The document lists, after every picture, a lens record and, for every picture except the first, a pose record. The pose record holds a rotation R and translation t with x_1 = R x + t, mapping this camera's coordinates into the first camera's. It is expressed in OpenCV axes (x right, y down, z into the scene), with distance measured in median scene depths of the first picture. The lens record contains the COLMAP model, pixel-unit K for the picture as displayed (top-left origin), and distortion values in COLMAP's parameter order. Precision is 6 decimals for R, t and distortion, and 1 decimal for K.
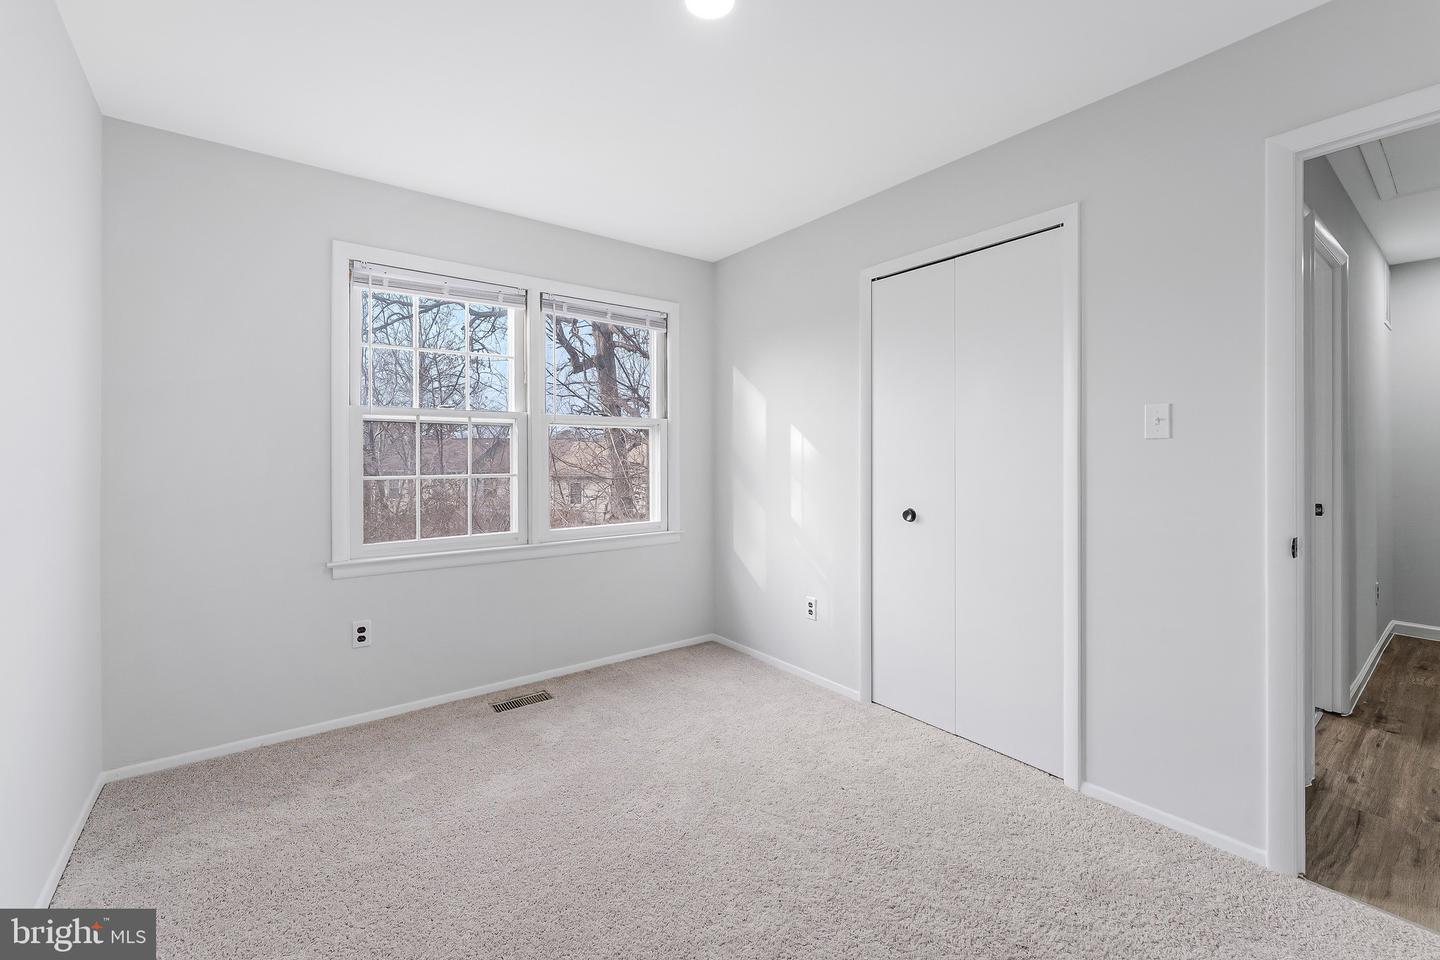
lens RADIAL K [[588.6, 0, 728.3], [0, 588.6, 452.9], [0, 0, 1]] dist [0.001509, 0.000150]
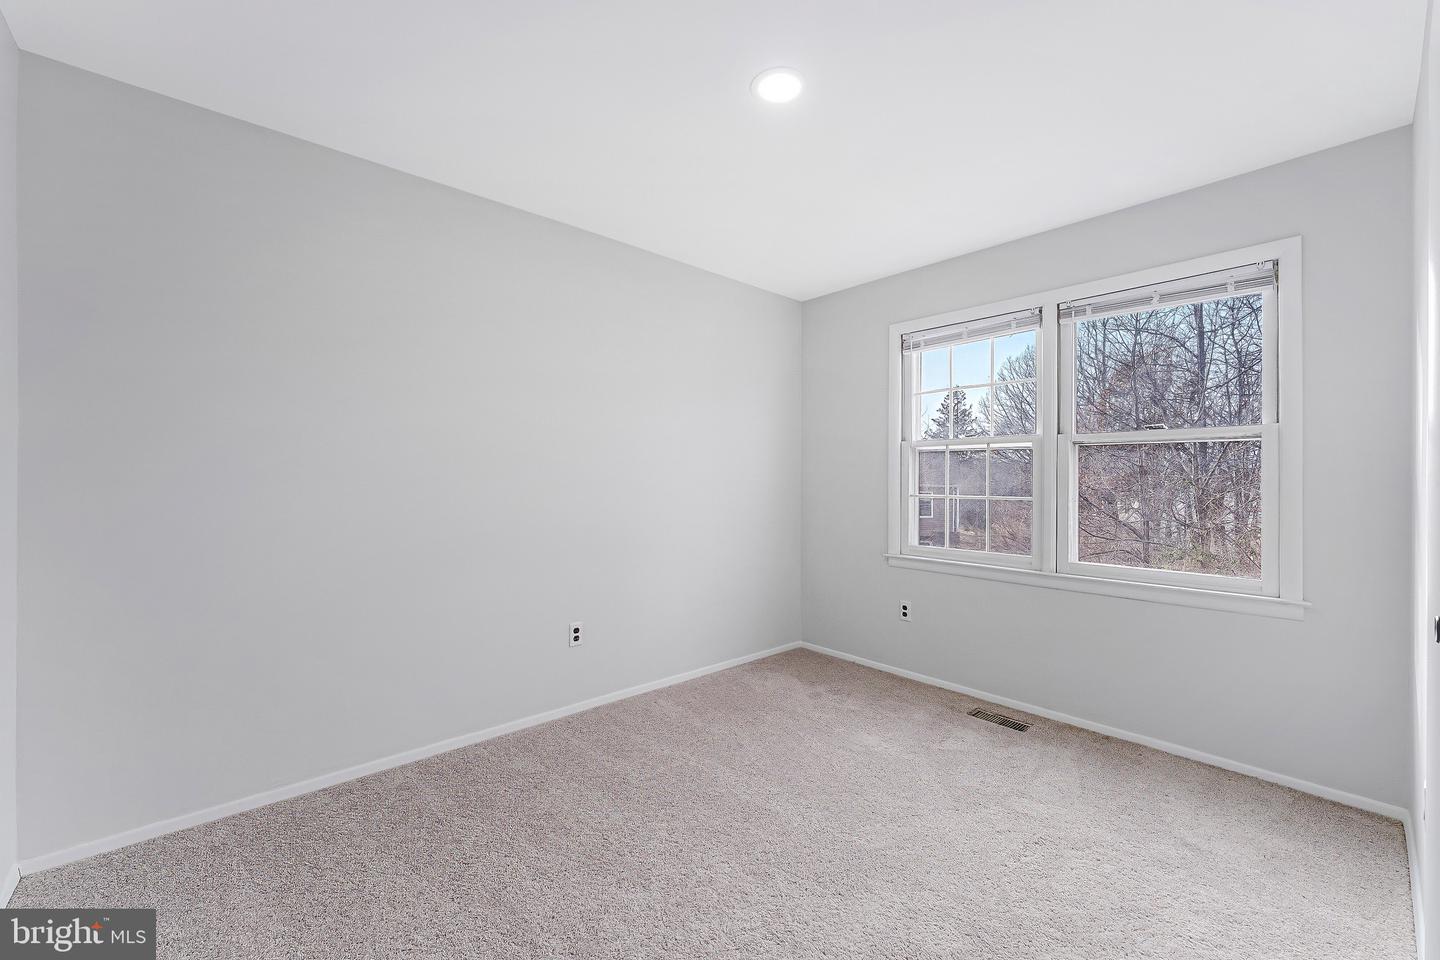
lens RADIAL K [[578.7, 0, 725.2], [0, 578.7, 474.5], [0, 0, 1]] dist [0.000871, -0.000204]
pose [[0.083262, -0.002998, -0.996523, 0.548098], [-0.000526, 0.999995, -0.003052, 0.000382], [0.996528, 0.000779, 0.083260, 0.398152]]
